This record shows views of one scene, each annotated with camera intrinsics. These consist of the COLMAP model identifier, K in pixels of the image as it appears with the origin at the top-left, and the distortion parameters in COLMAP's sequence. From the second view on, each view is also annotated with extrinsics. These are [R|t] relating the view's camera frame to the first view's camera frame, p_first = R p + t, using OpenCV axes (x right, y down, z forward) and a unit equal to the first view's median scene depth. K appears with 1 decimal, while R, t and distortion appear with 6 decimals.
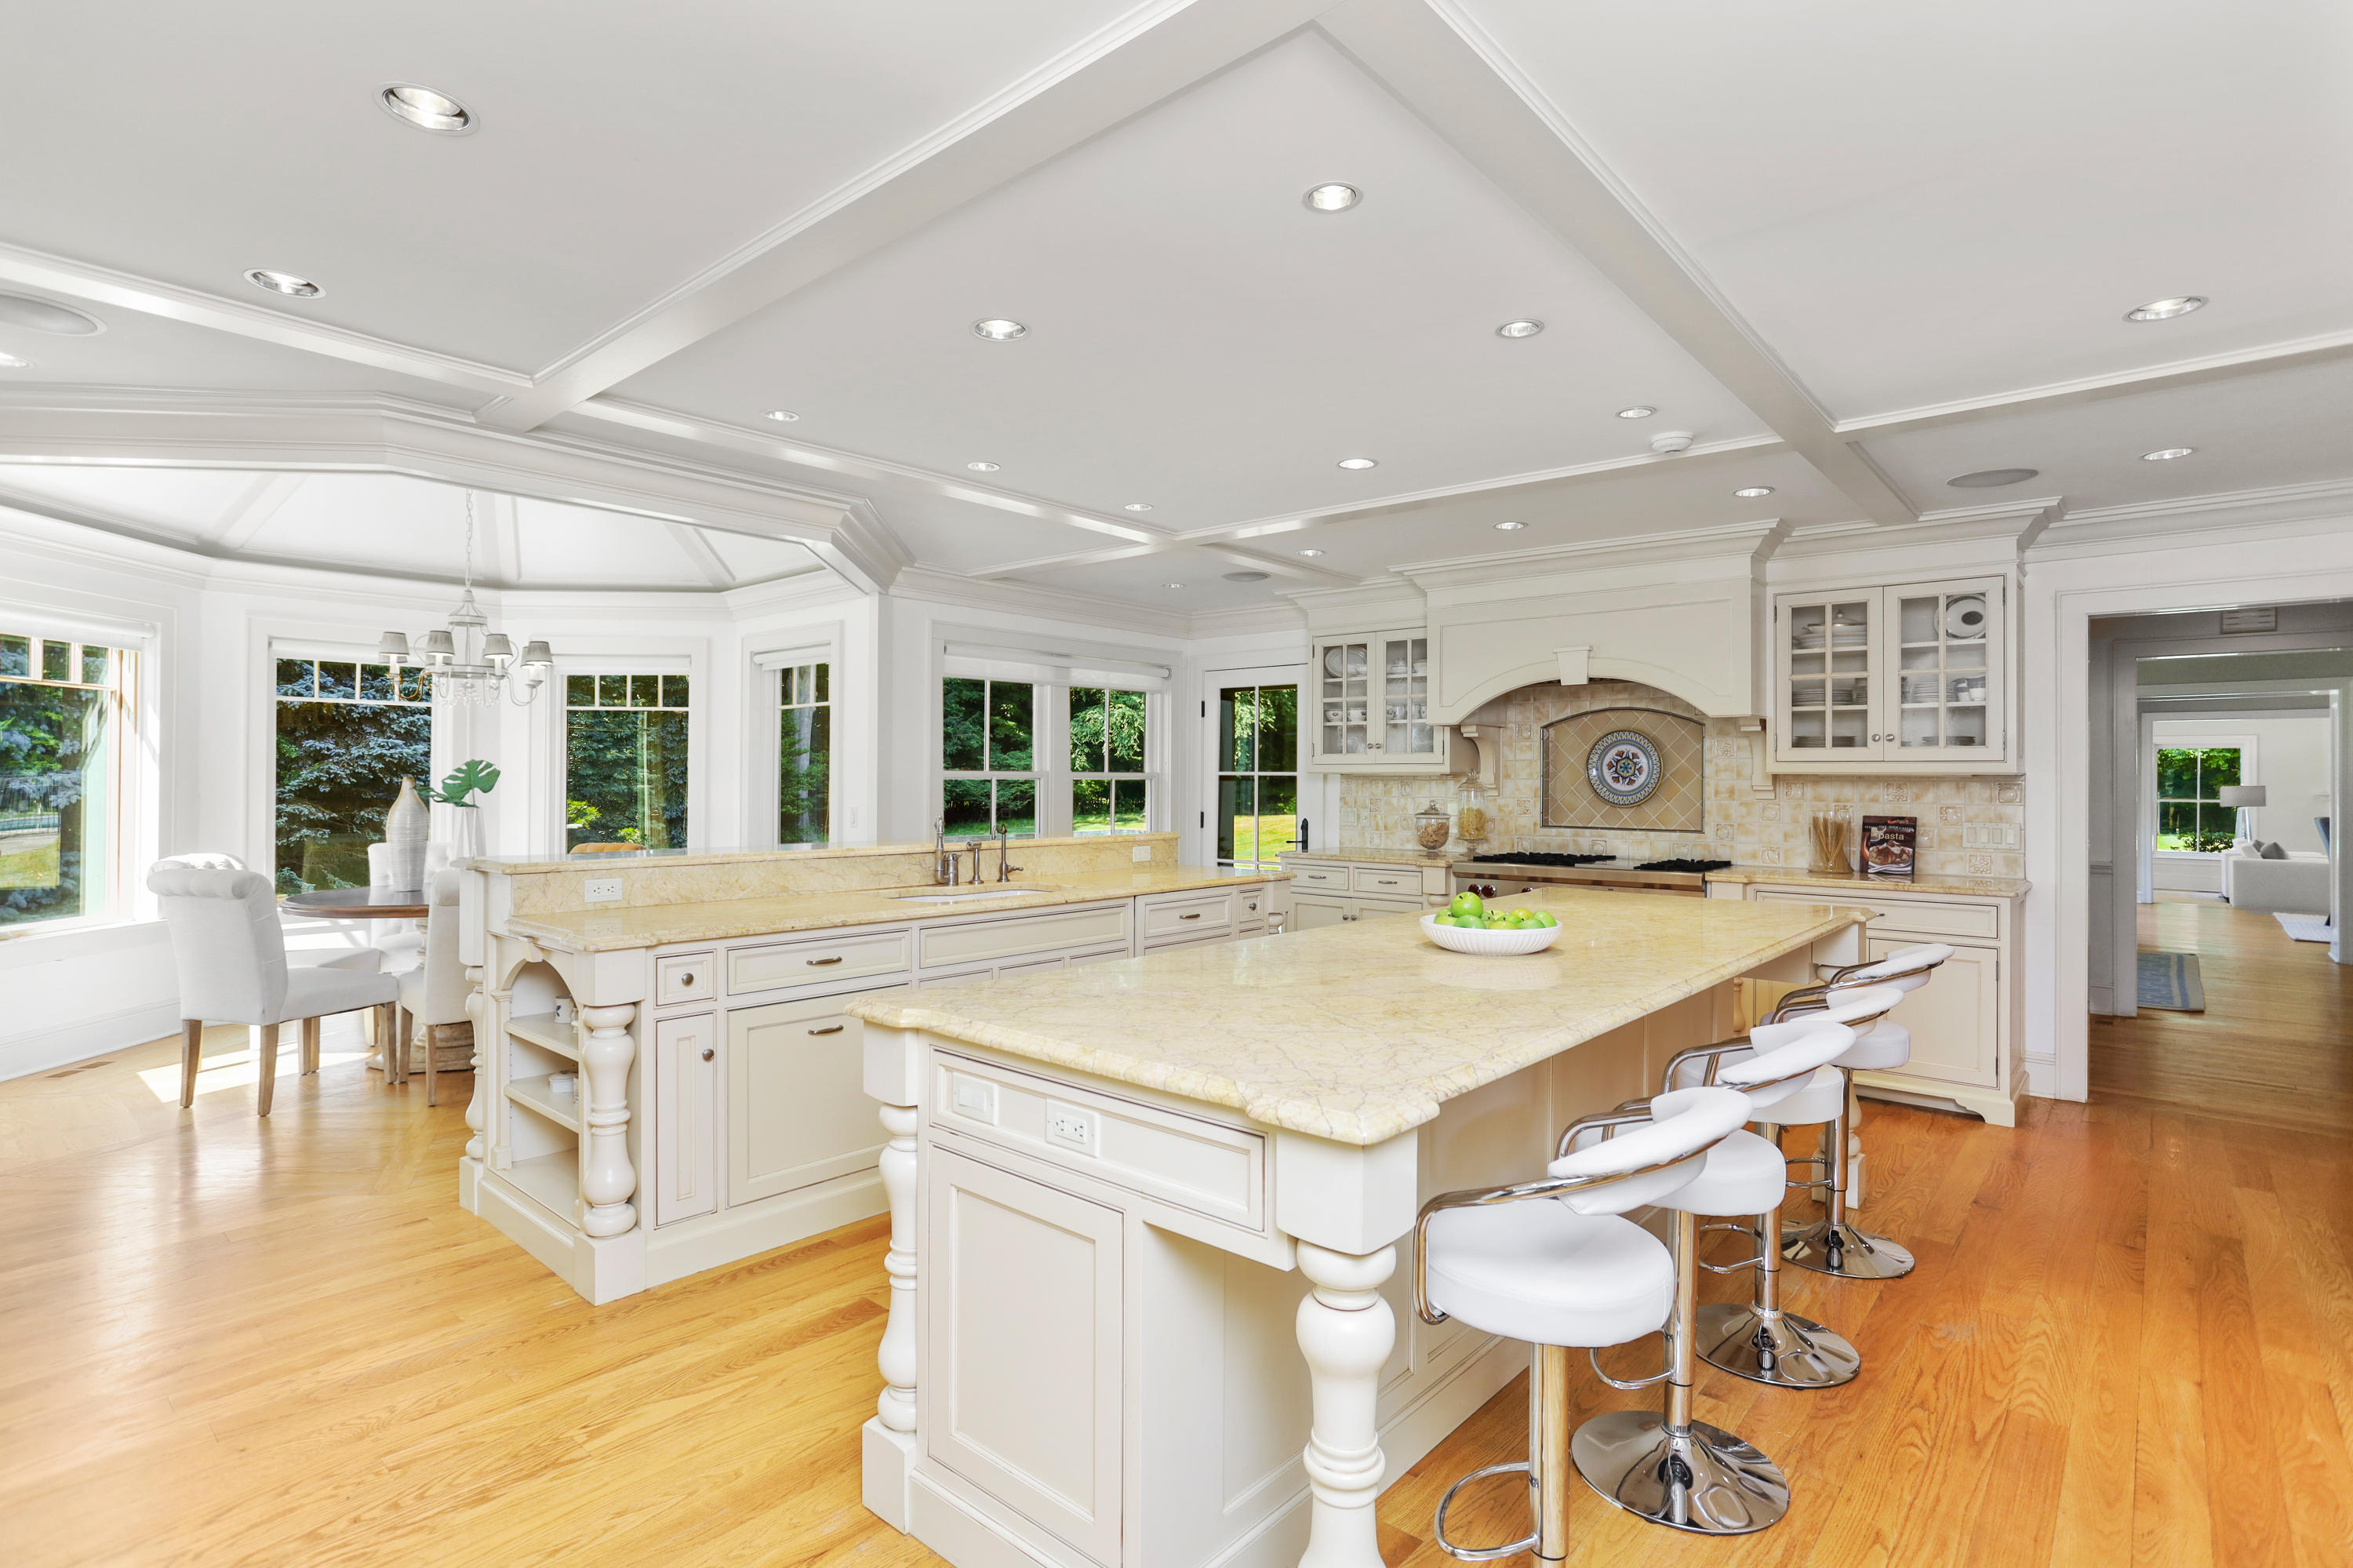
lens RADIAL K [[1162.0, 0, 1178.9], [0, 1162.0, 776.6], [0, 0, 1]] dist [-0.015662, 0.013830]
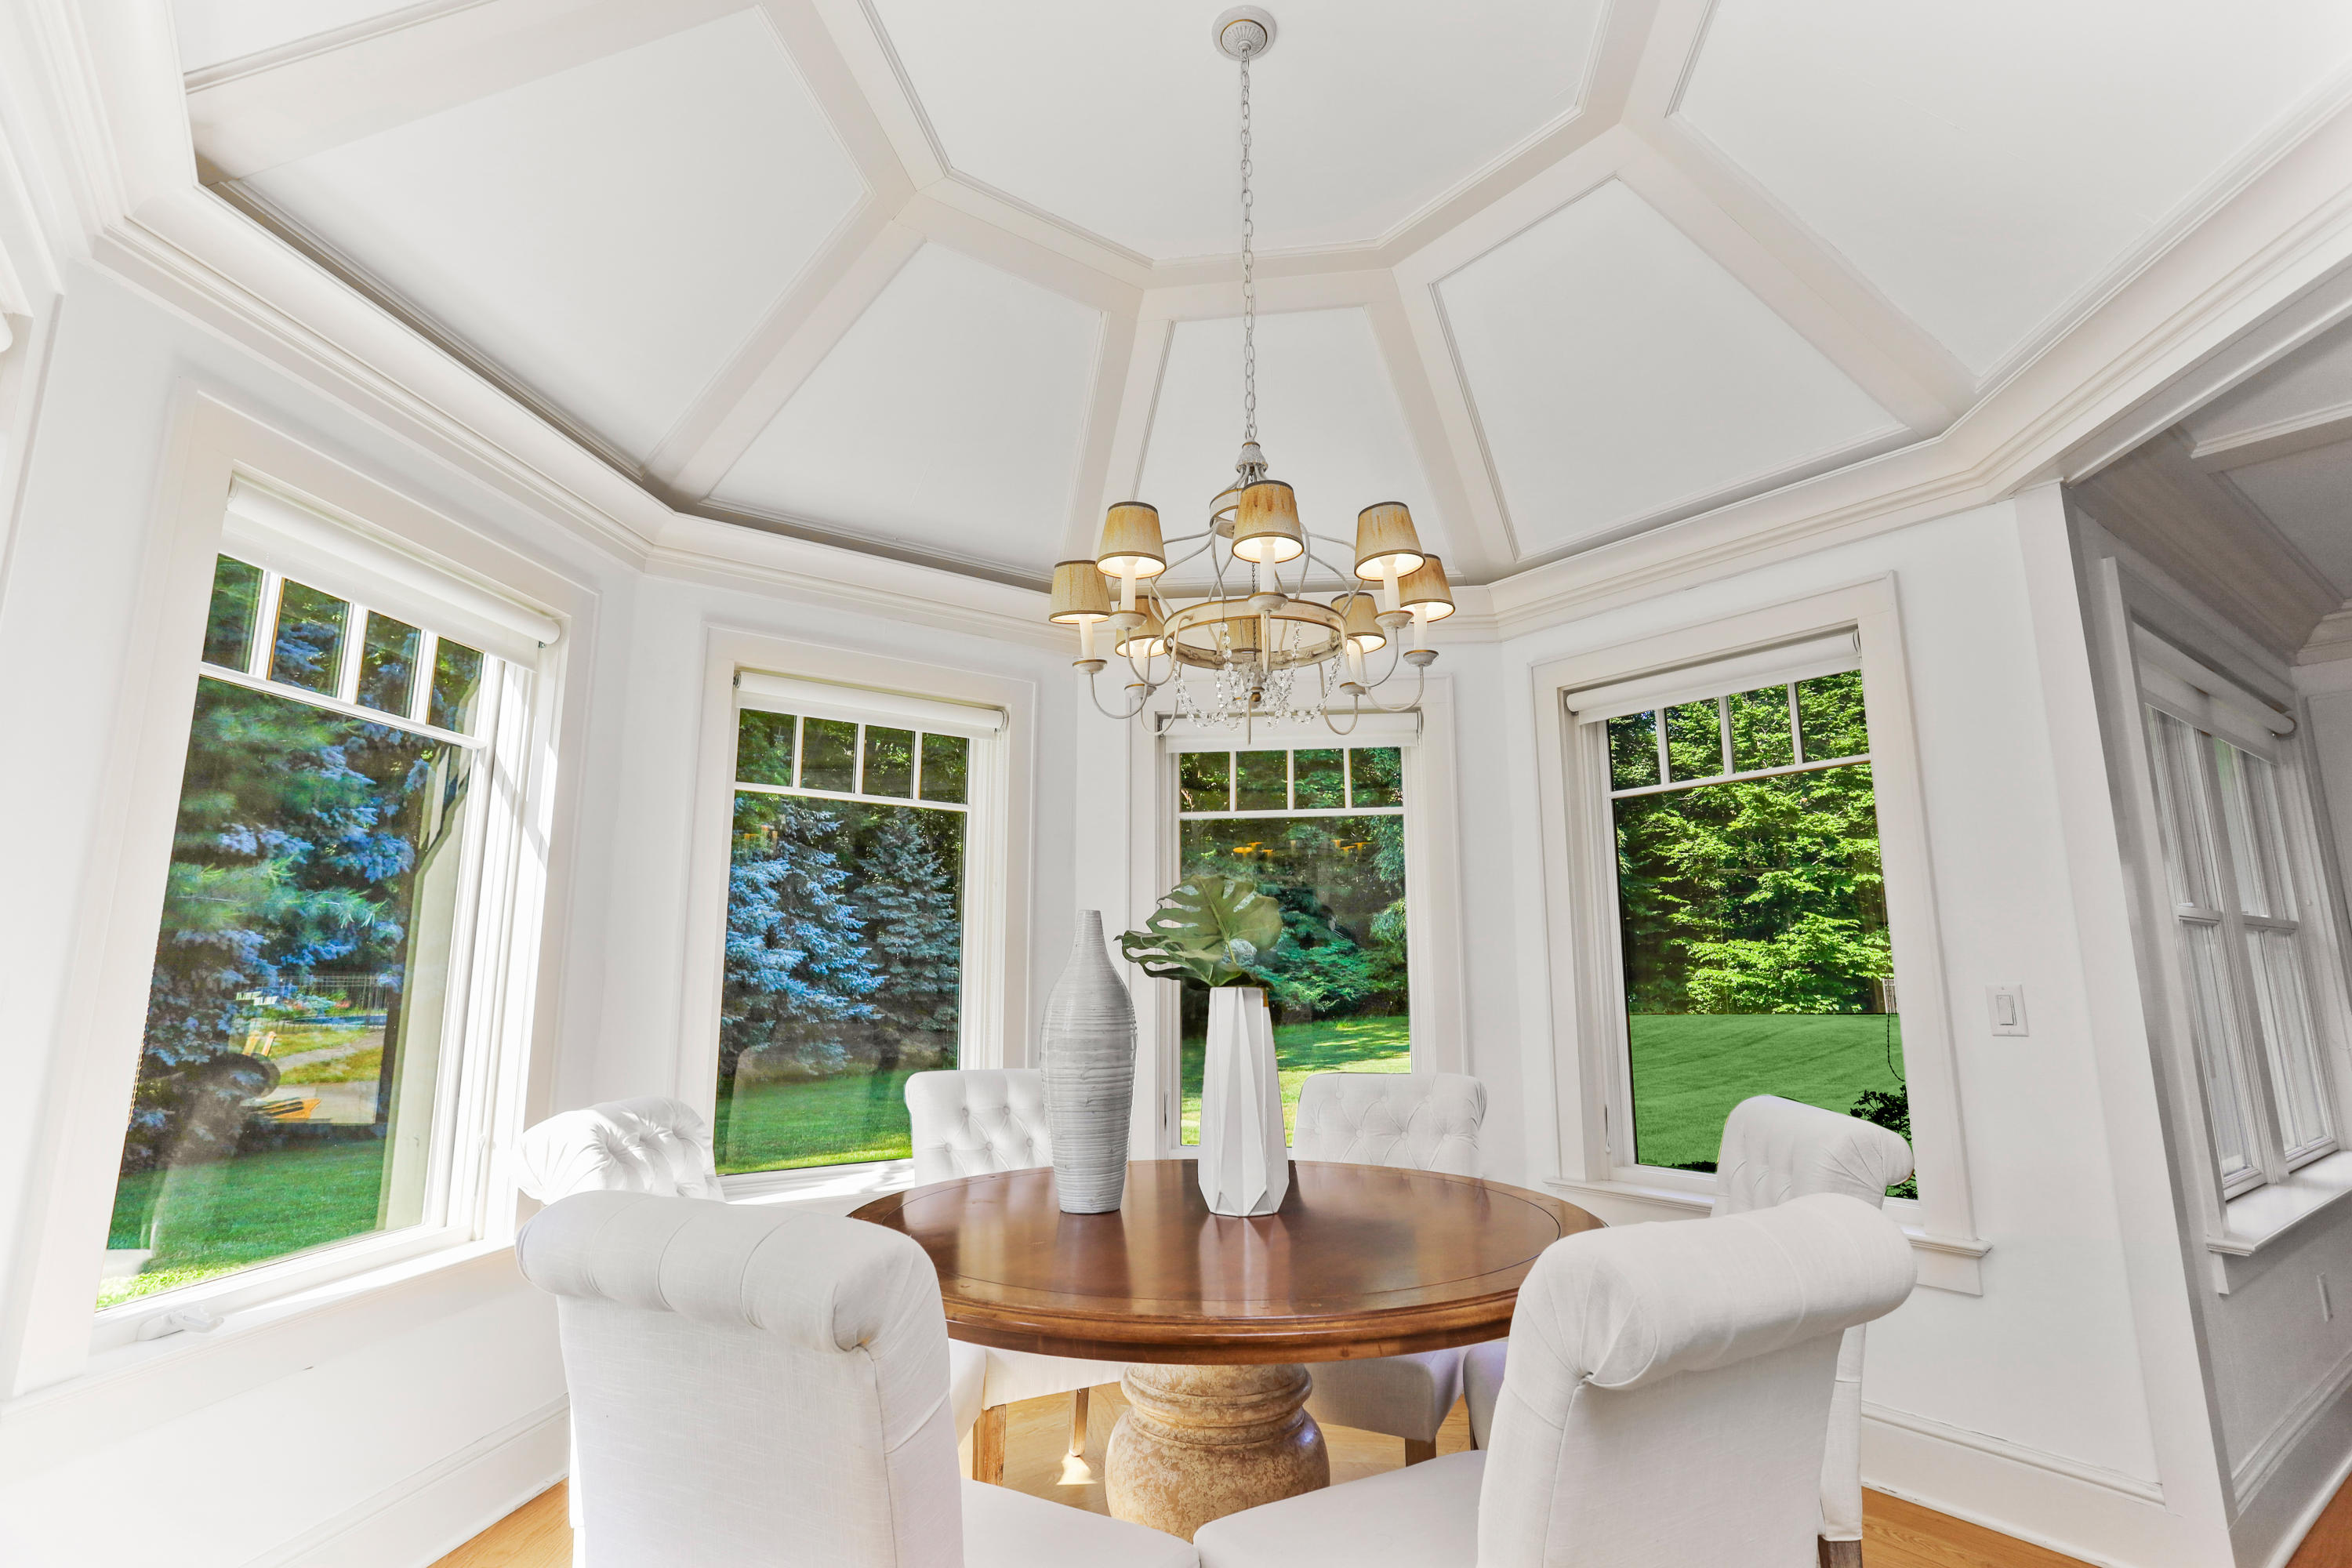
lens RADIAL K [[1161.5, 0, 1178.4], [0, 1161.5, 776.6], [0, 0, 1]] dist [-0.015662, 0.013830]
pose [[0.982061, -0.034326, -0.185415, -0.221054], [0.001651, 0.984819, -0.173574, 0.010265], [0.188558, 0.170154, 0.967209, 0.238805]]
